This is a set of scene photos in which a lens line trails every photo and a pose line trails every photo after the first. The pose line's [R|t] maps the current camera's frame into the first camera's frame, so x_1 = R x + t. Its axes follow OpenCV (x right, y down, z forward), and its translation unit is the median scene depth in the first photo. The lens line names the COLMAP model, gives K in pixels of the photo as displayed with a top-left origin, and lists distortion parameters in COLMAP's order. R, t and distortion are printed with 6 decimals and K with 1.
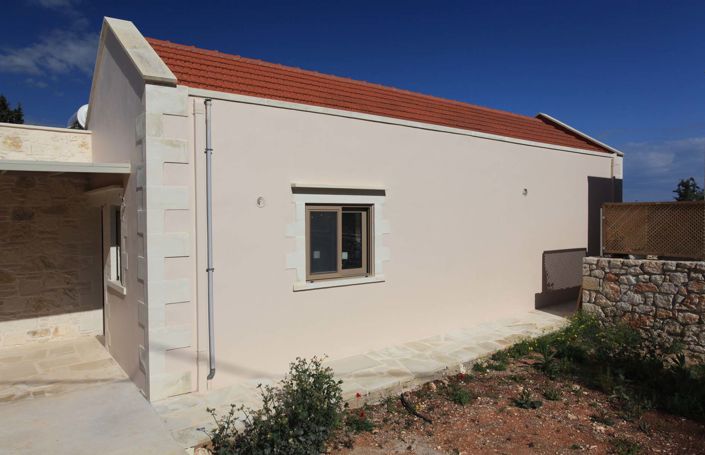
lens RADIAL K [[486.1, 0, 352.5], [0, 486.1, 226.6], [0, 0, 1]] dist [-0.003015, 0.002152]
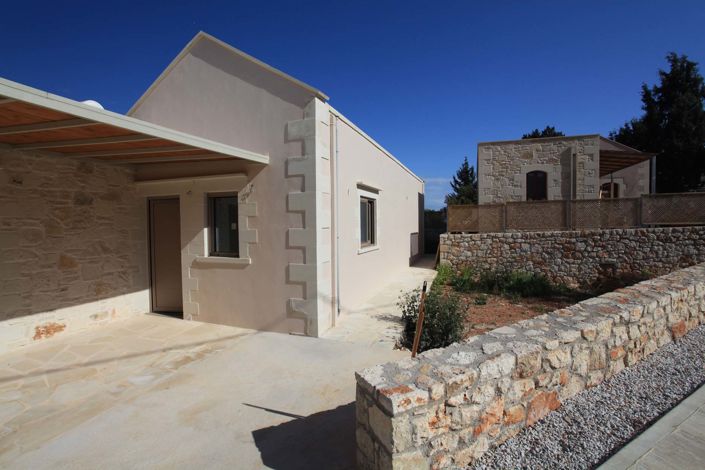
lens RADIAL K [[344.7, 0, 353.3], [0, 344.7, 235.2], [0, 0, 1]] dist [-0.047625, -0.000088]
pose [[0.830010, -0.021621, 0.557329, -0.591388], [0.021239, 0.999749, 0.007154, 0.054809], [-0.557344, 0.005899, 0.830261, 0.112281]]
